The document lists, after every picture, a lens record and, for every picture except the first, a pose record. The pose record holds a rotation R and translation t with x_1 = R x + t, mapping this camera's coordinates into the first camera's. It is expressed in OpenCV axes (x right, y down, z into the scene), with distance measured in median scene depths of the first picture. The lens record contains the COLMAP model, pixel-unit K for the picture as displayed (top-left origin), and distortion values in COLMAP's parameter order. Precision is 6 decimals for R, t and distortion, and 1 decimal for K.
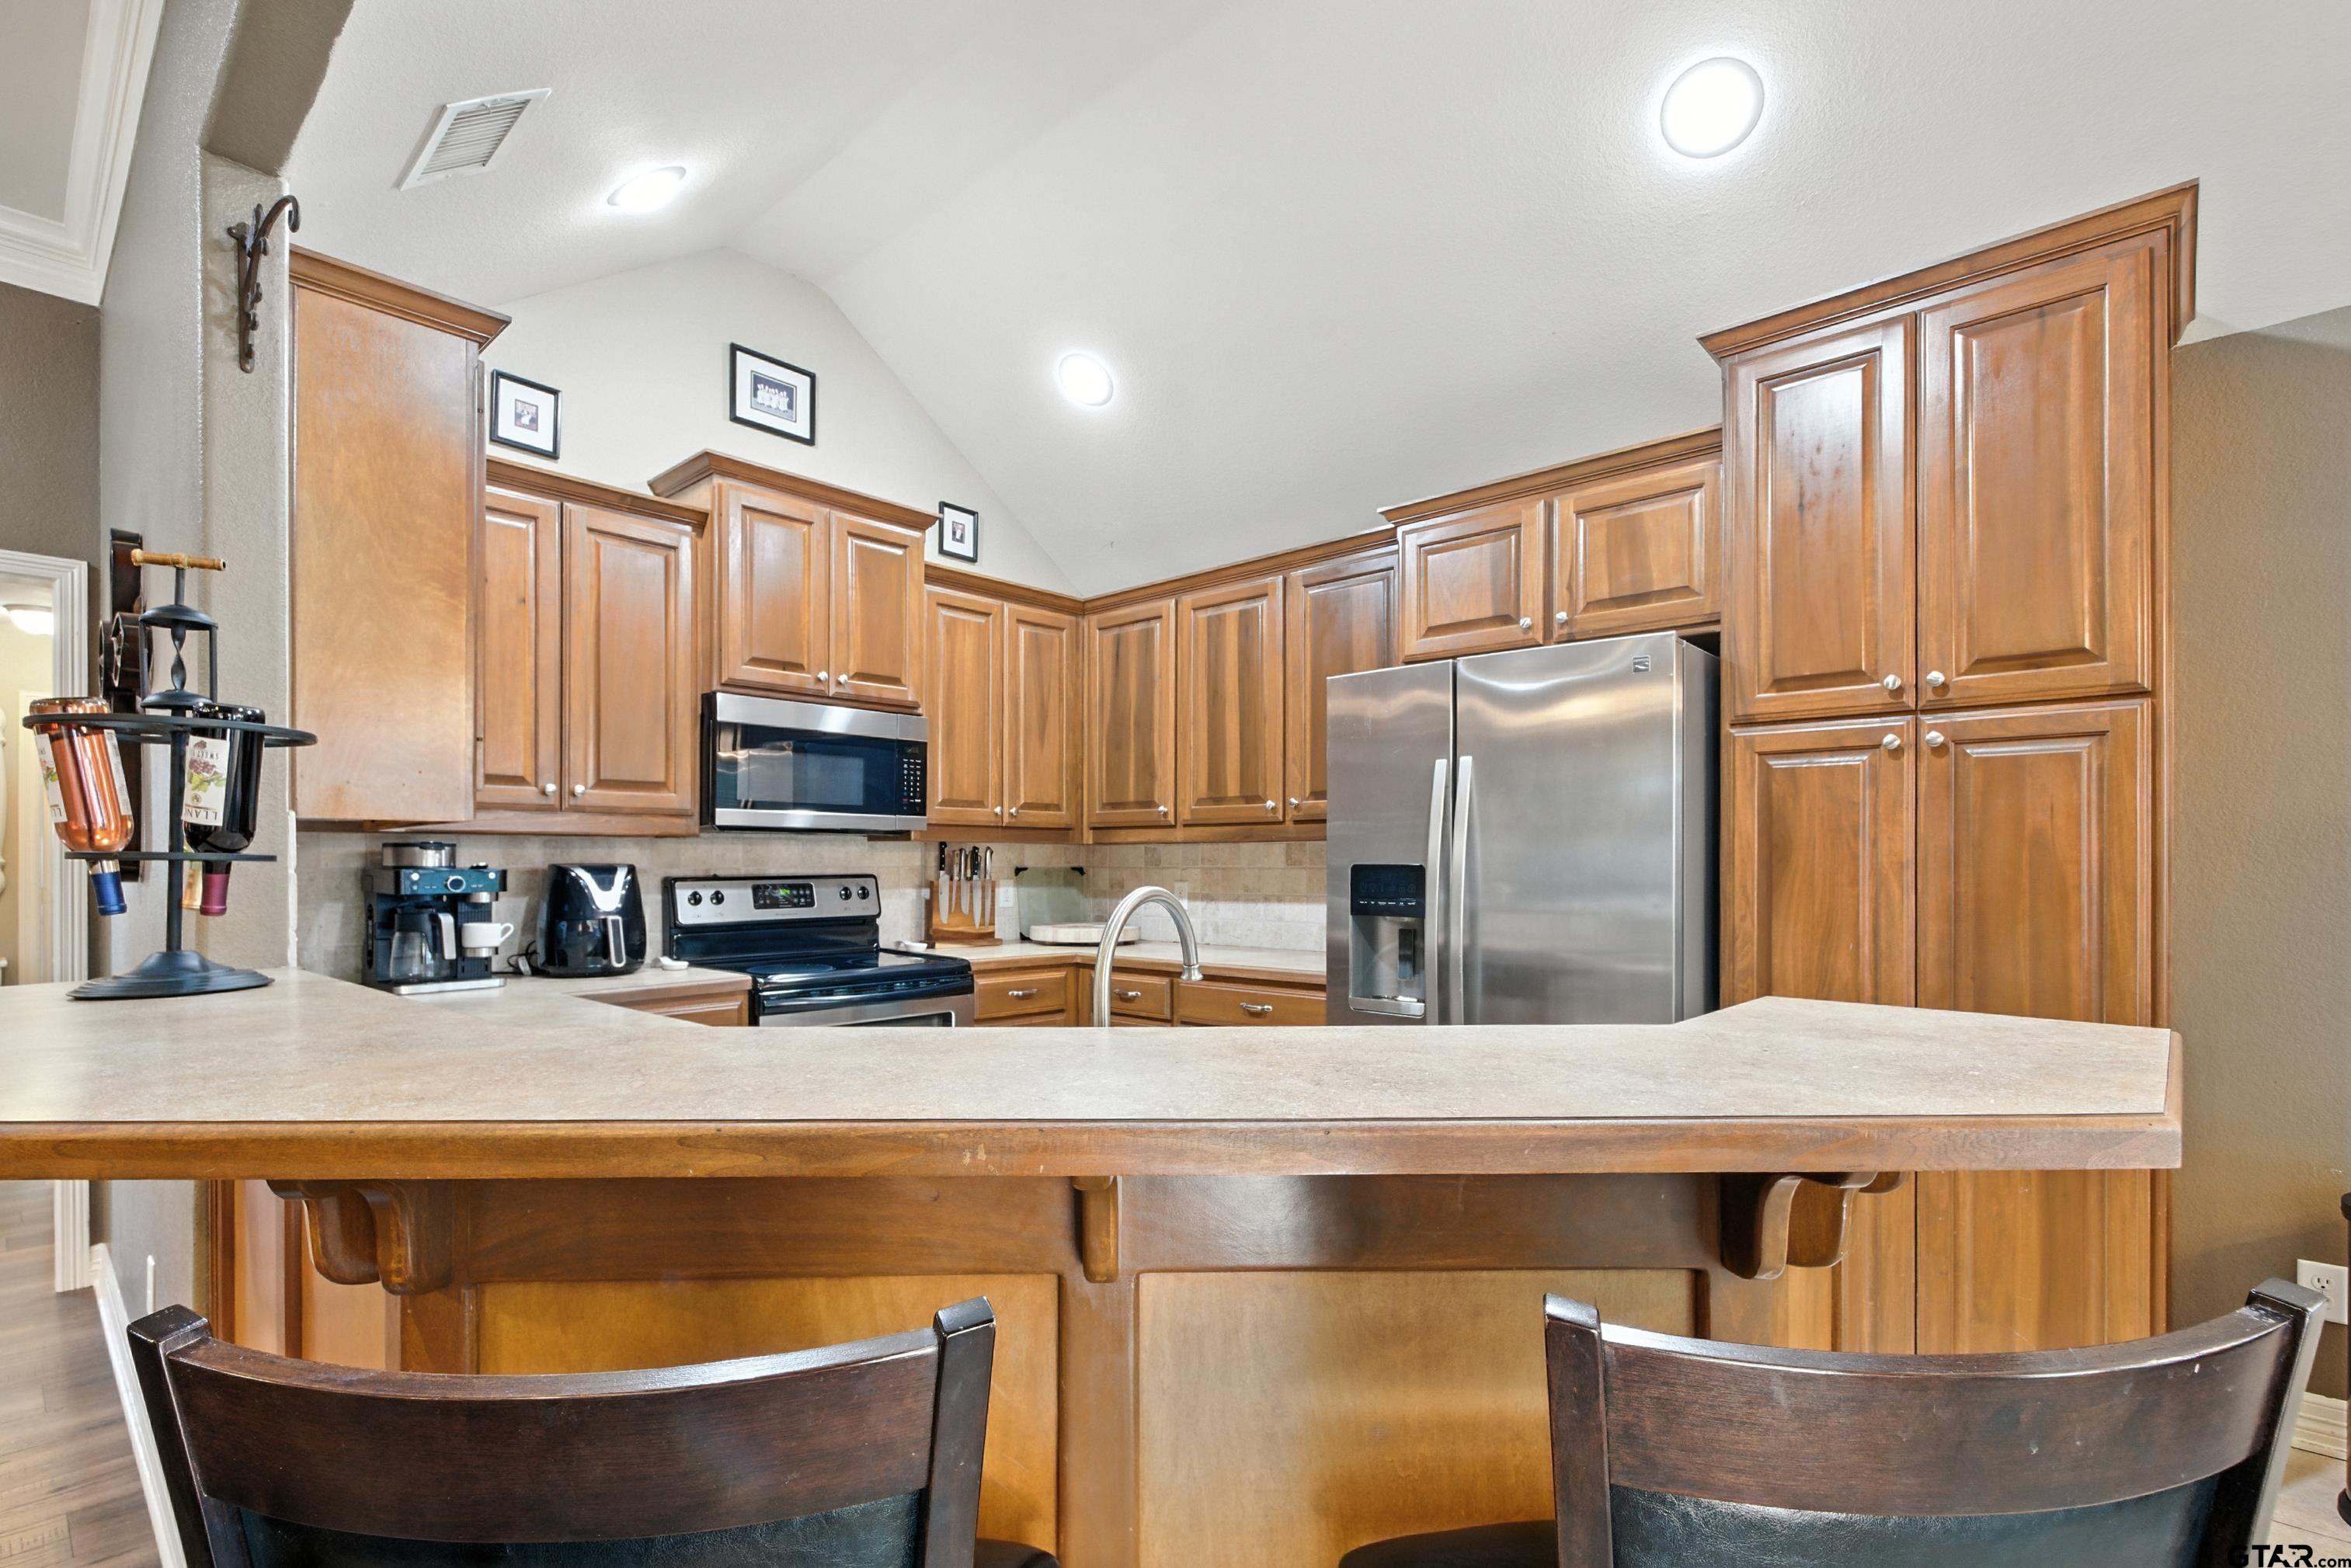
lens RADIAL K [[1075.1, 0, 1203.5], [0, 1075.1, 859.9], [0, 0, 1]] dist [0.005400, -0.000464]
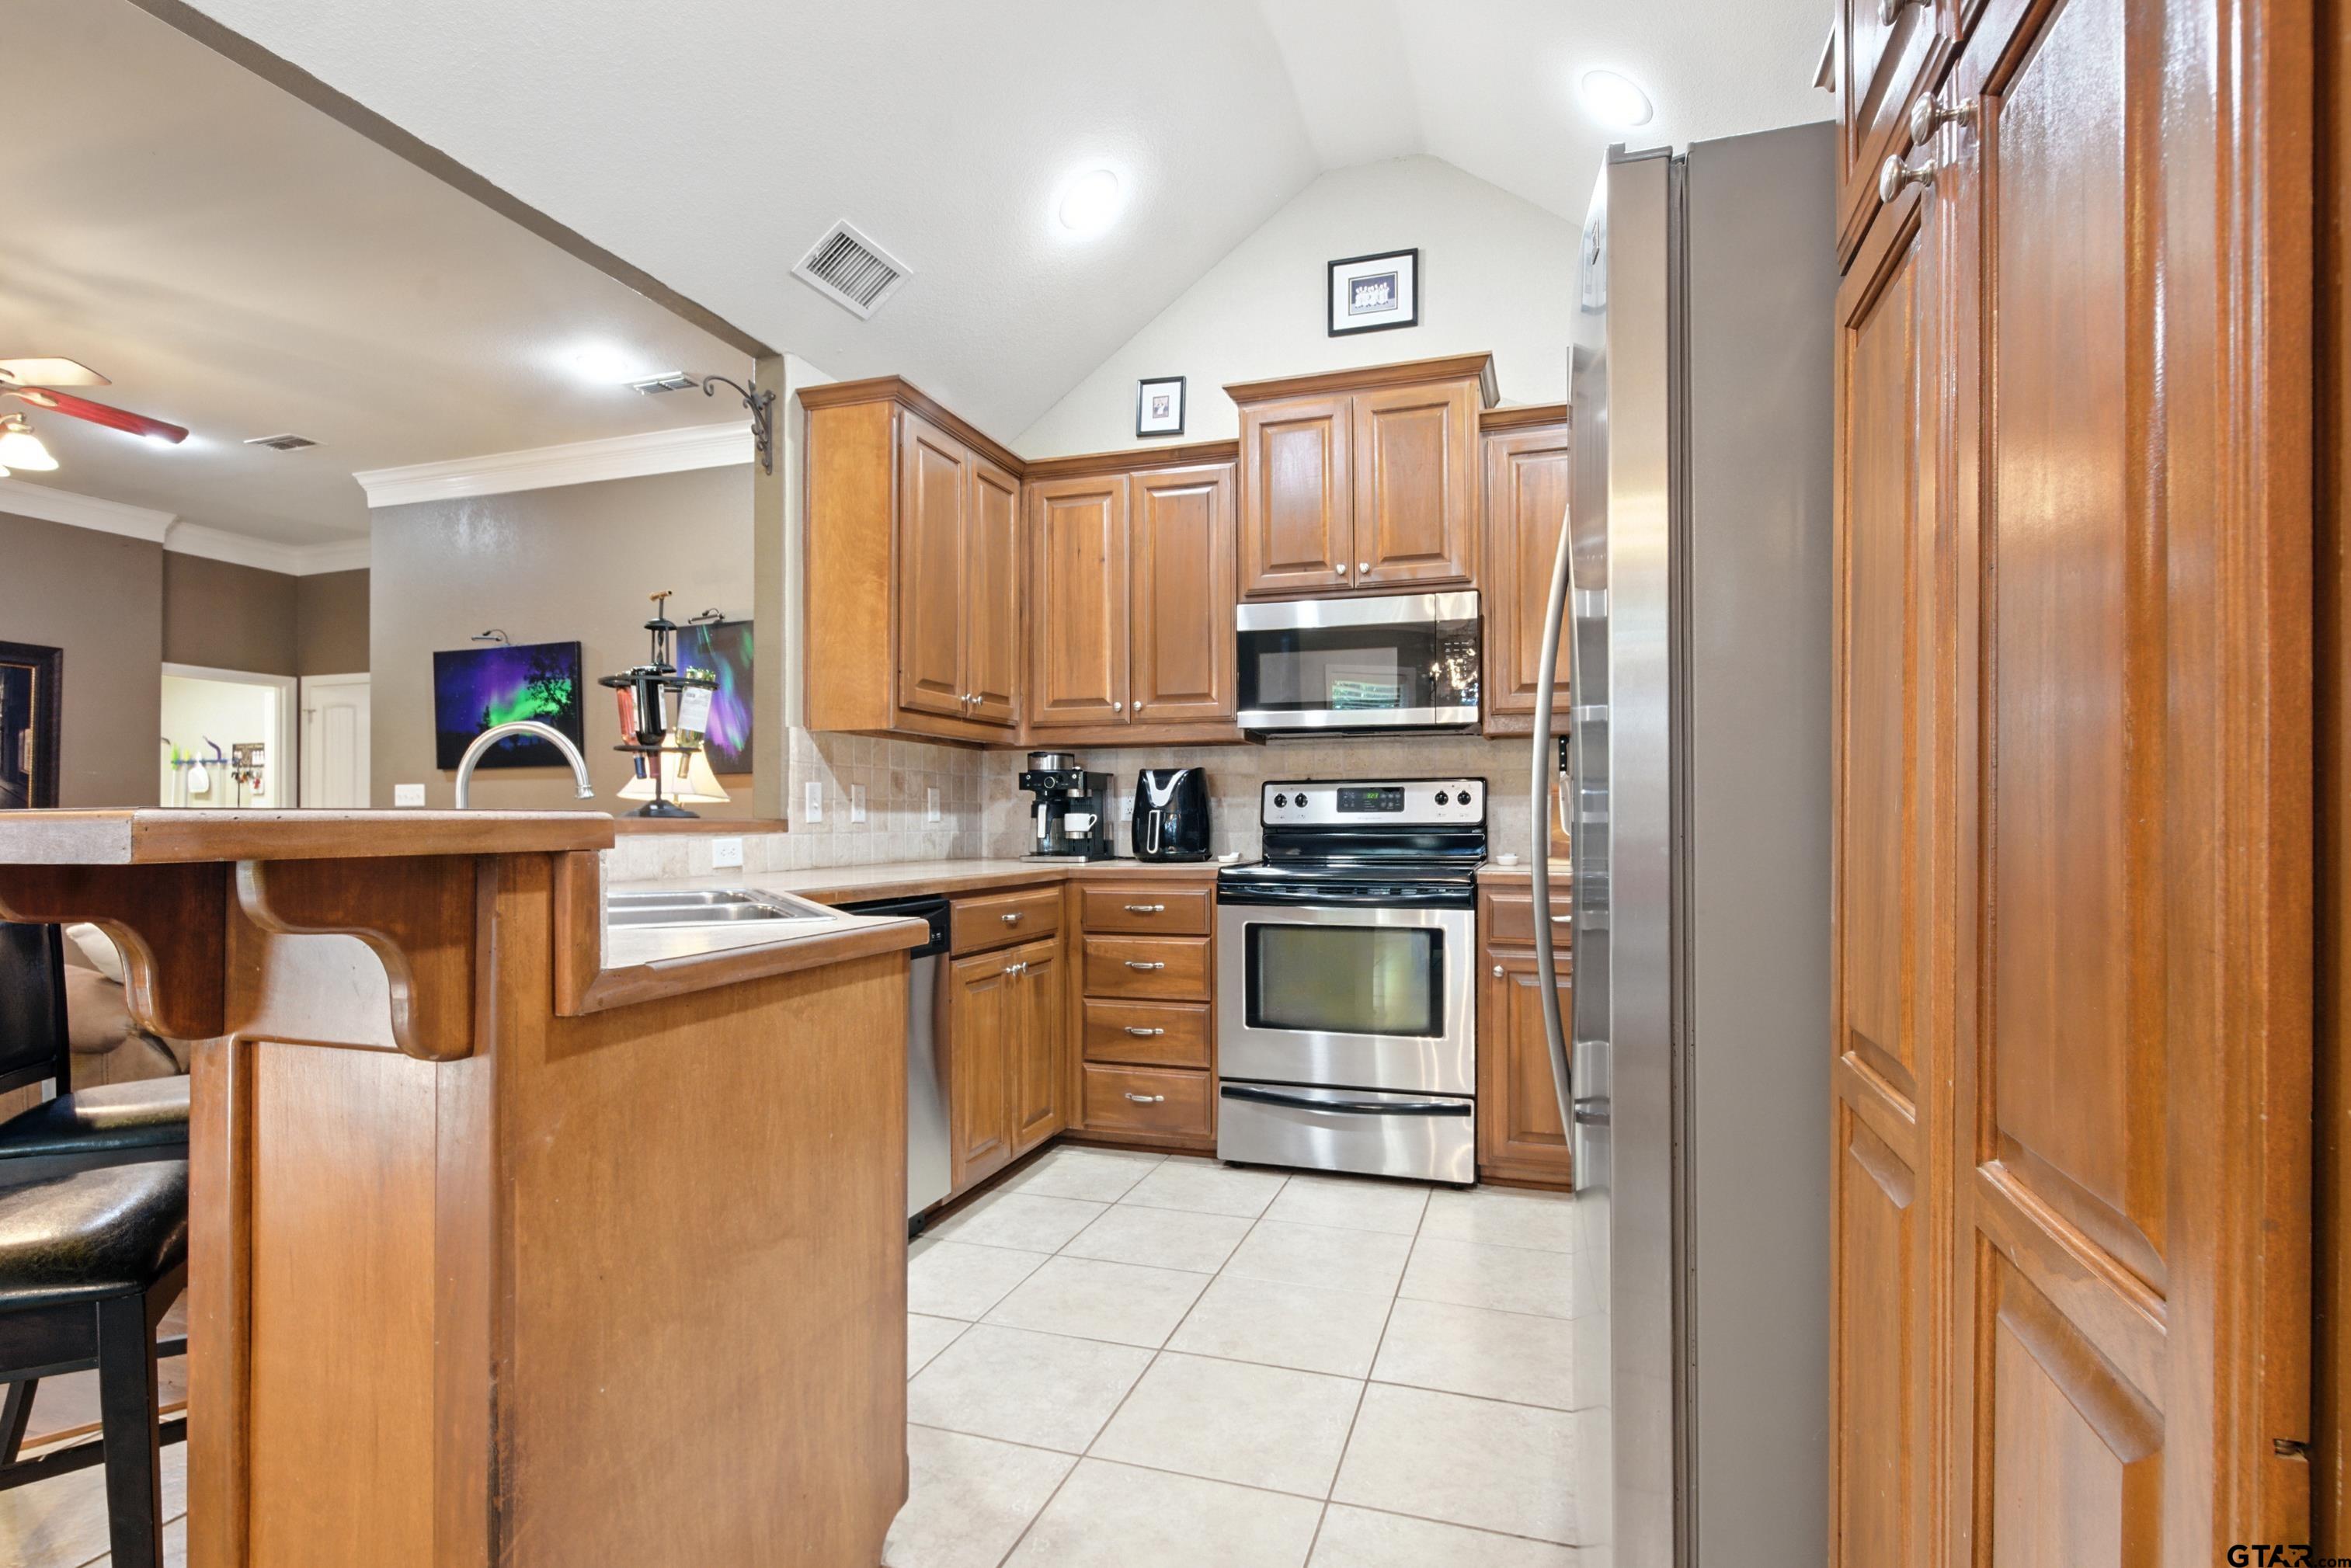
lens RADIAL K [[1190.8, 0, 1165.8], [0, 1190.8, 805.9], [0, 0, 1]] dist [-0.017873, 0.002530]
pose [[0.391036, -0.006697, -0.920351, 0.547603], [0.006511, 0.999969, -0.004510, 0.044299], [0.920353, -0.004229, 0.391067, 0.418372]]
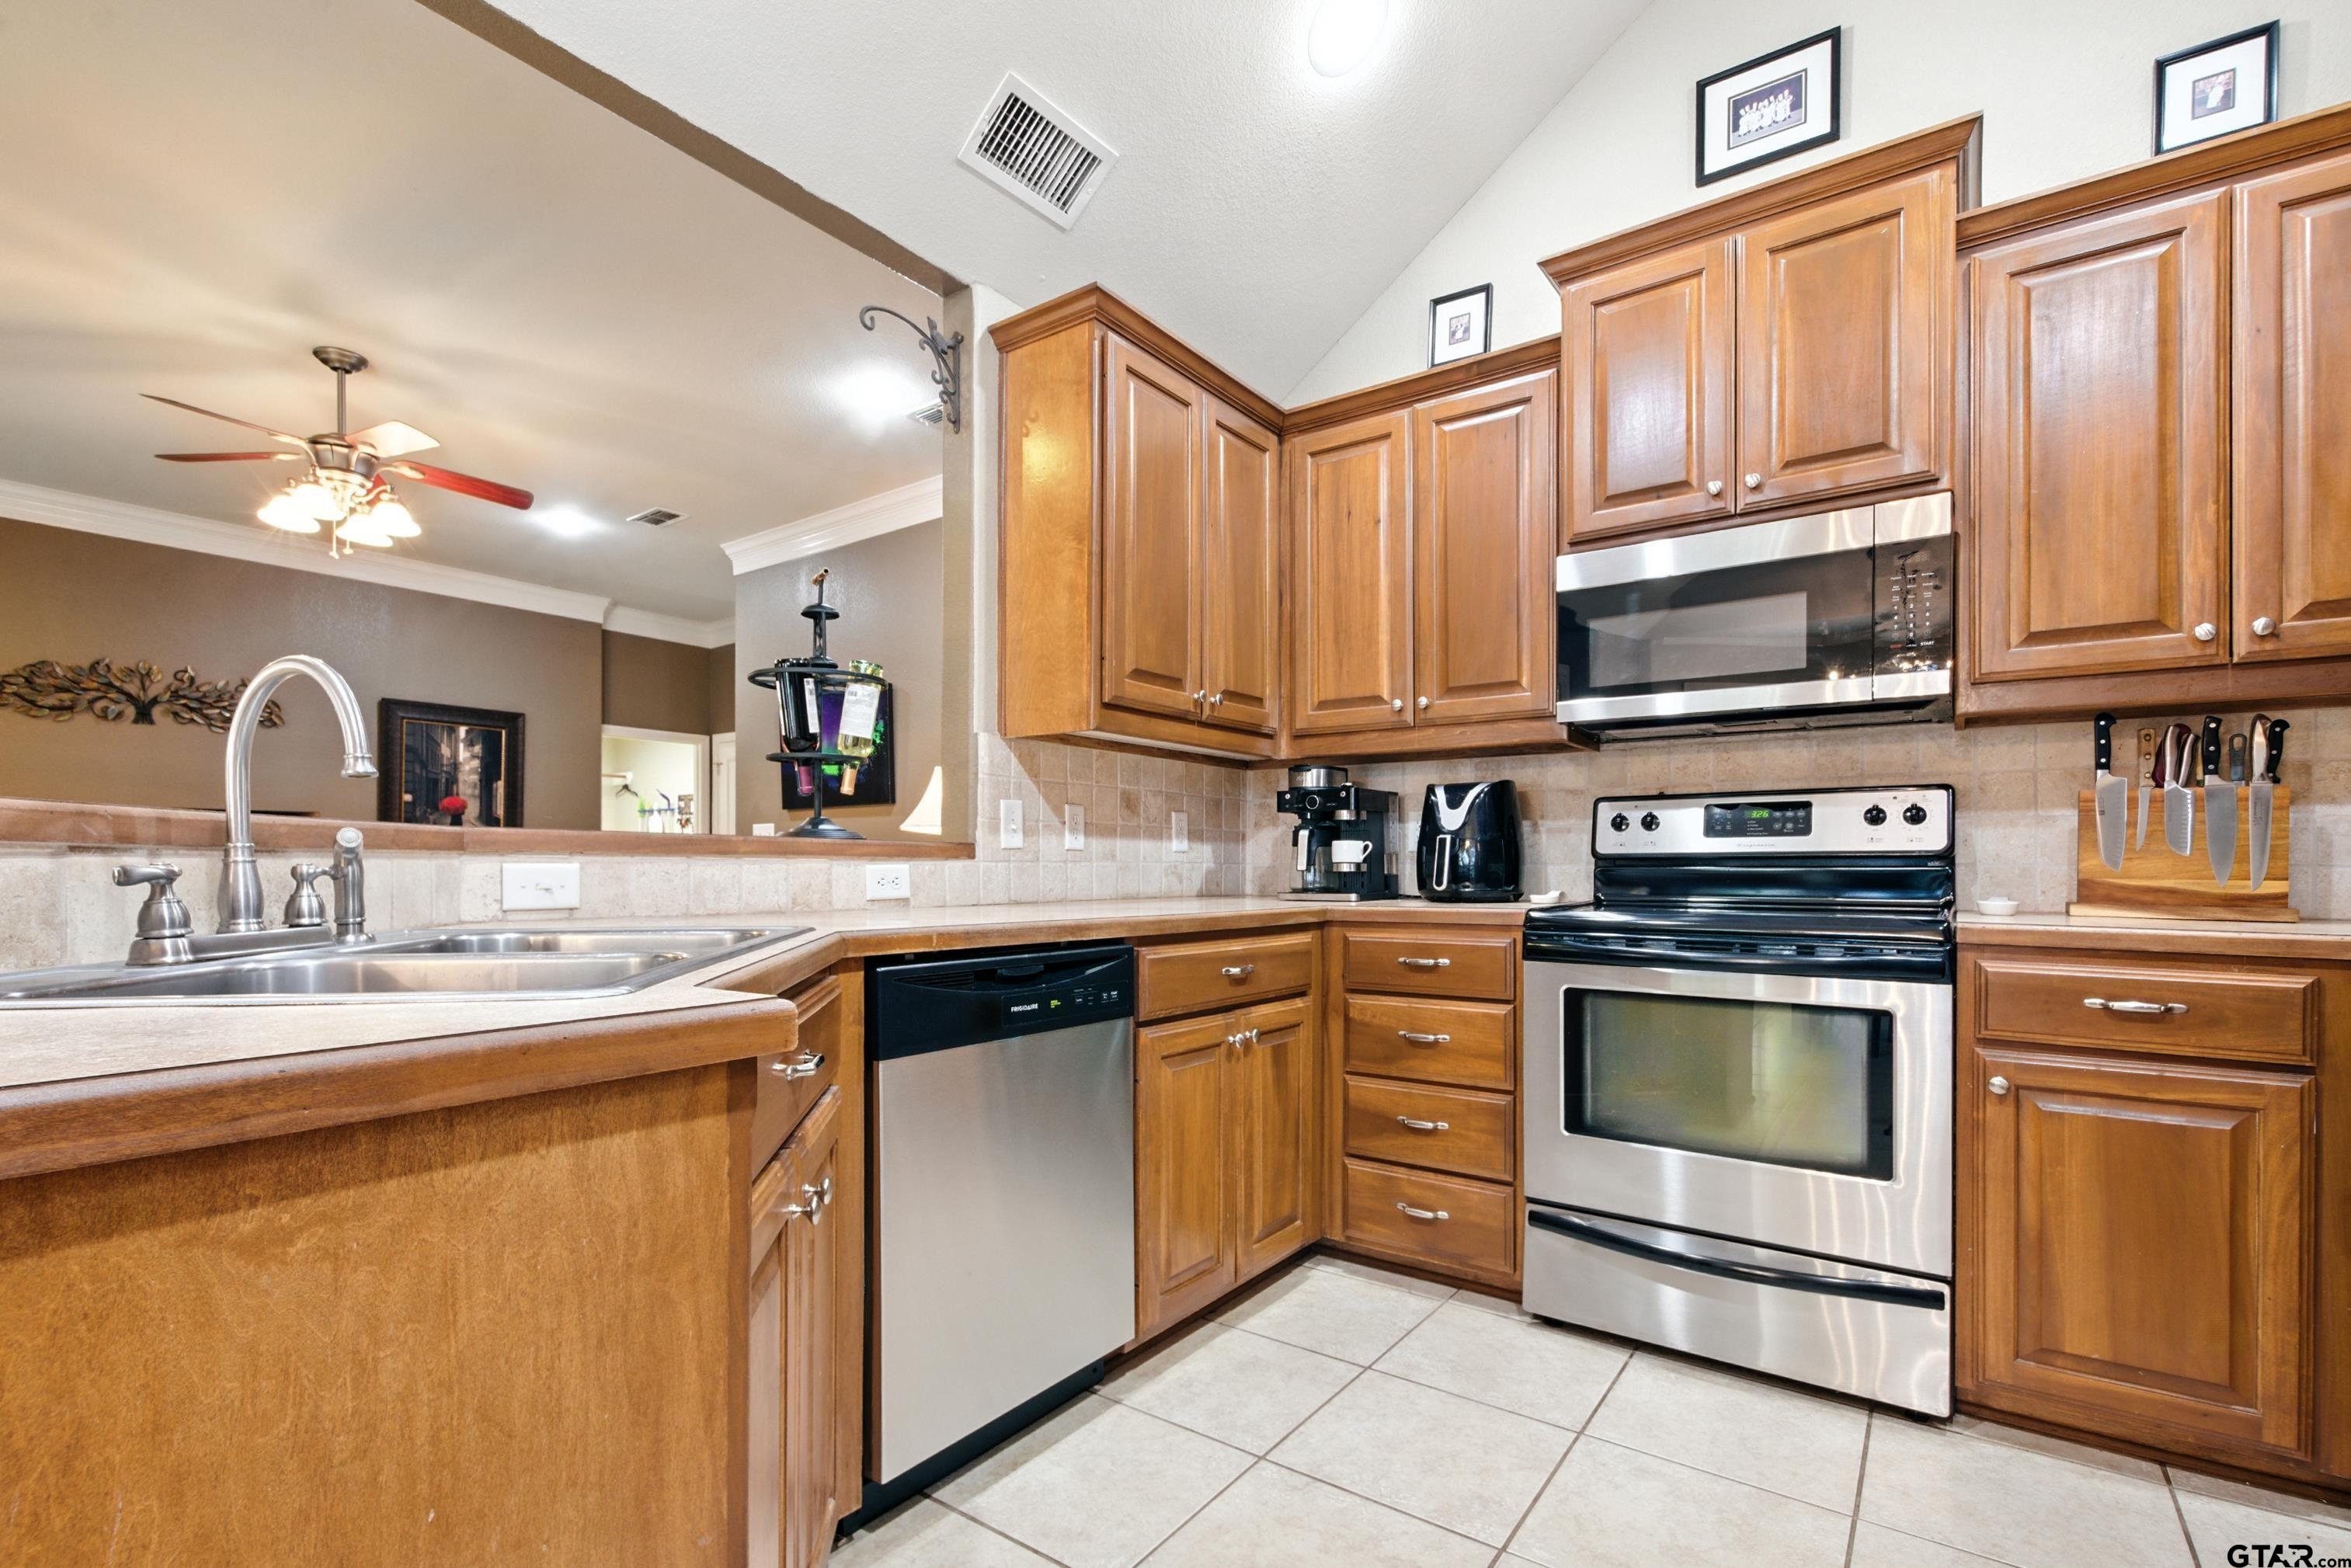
lens RADIAL K [[1075.1, 0, 1147.4], [0, 1075.1, 861.4], [0, 0, 1]] dist [0.005400, -0.000464]
pose [[0.076416, 0.001073, -0.997075, 0.285957], [0.004430, 0.999989, 0.001416, 0.059921], [0.997066, -0.004525, 0.076410, 0.567410]]
